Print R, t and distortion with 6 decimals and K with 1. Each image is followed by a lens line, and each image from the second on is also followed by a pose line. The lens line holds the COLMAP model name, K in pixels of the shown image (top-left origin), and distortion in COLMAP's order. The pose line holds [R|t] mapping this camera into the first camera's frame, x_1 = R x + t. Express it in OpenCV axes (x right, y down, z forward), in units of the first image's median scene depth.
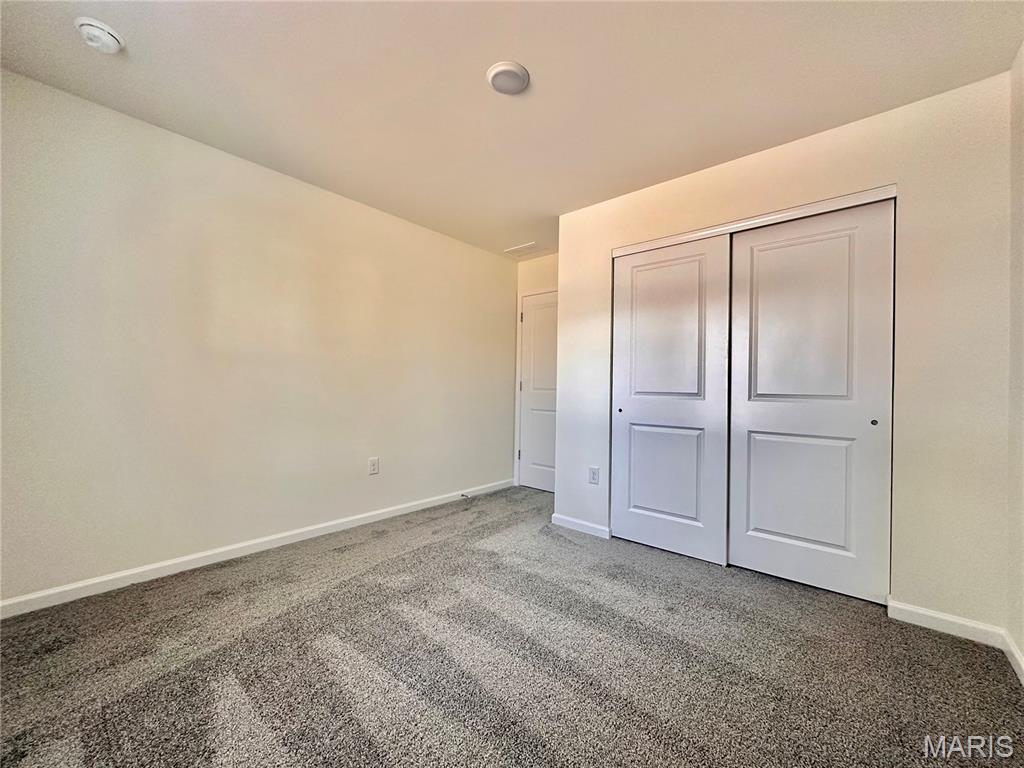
lens RADIAL K [[406.7, 0, 512.0], [0, 406.7, 384.0], [0, 0, 1]] dist [-0.001842, 0.000358]
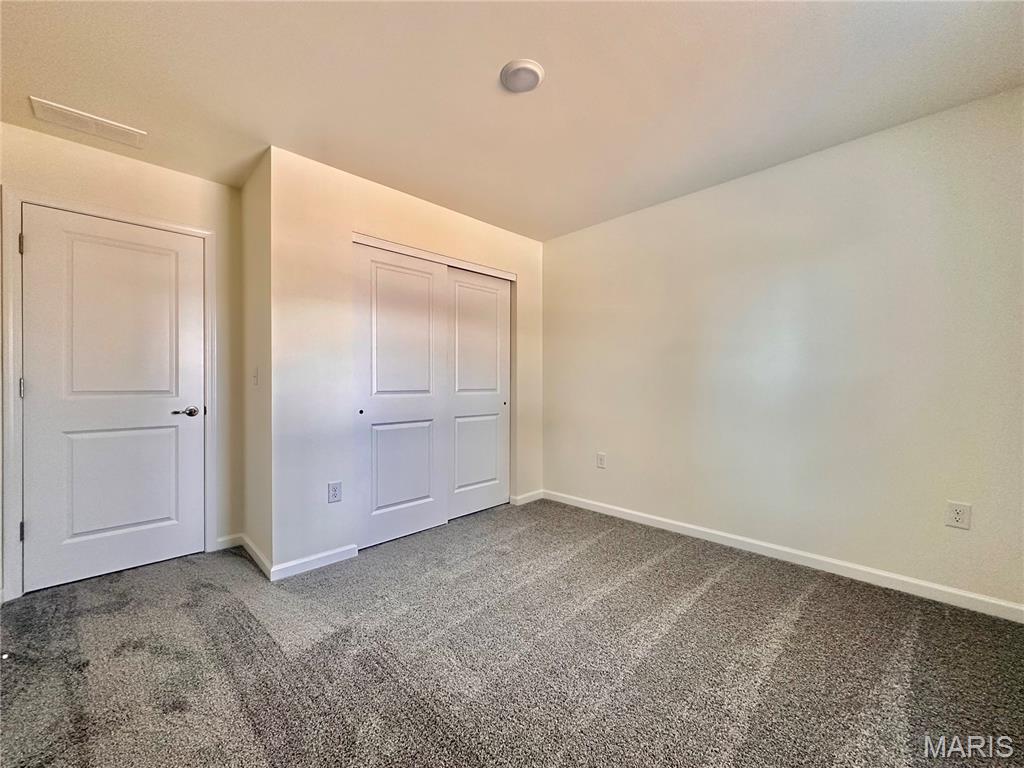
lens RADIAL K [[406.7, 0, 512.0], [0, 406.7, 384.0], [0, 0, 1]] dist [-0.001842, 0.000358]
pose [[0.068611, -0.014548, 0.997537, -0.645688], [-0.002357, 0.999889, 0.014744, -0.012401], [-0.997641, -0.003363, 0.068569, 0.611470]]
